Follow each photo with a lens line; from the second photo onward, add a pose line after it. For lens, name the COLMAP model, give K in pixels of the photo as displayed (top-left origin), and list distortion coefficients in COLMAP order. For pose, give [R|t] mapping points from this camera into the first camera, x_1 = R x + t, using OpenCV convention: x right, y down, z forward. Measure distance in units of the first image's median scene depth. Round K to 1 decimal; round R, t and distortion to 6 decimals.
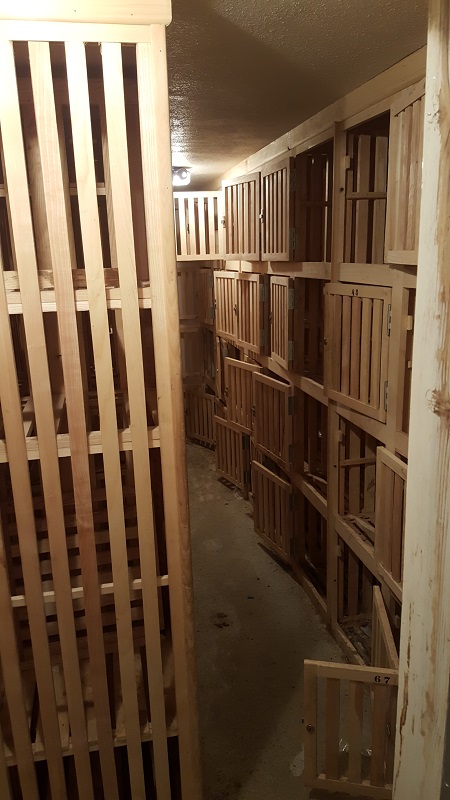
lens RADIAL K [[595.5, 0, 225.0], [0, 595.5, 400.0], [0, 0, 1]] dist [0.107633, -0.204262]
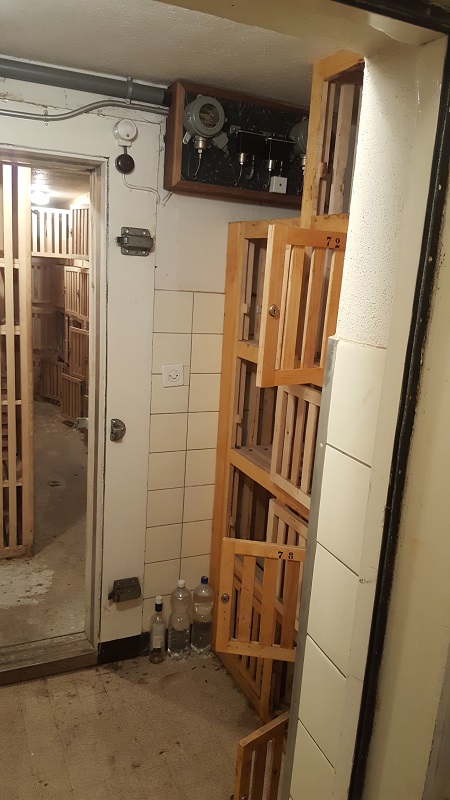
lens RADIAL K [[602.8, 0, 240.1], [0, 602.8, 408.2], [0, 0, 1]] dist [0.092459, -0.153076]
pose [[0.969591, 0.045597, 0.240447, 0.053069], [-0.042080, 0.998919, -0.019745, 0.128462], [-0.241087, 0.009026, 0.970461, -0.481260]]
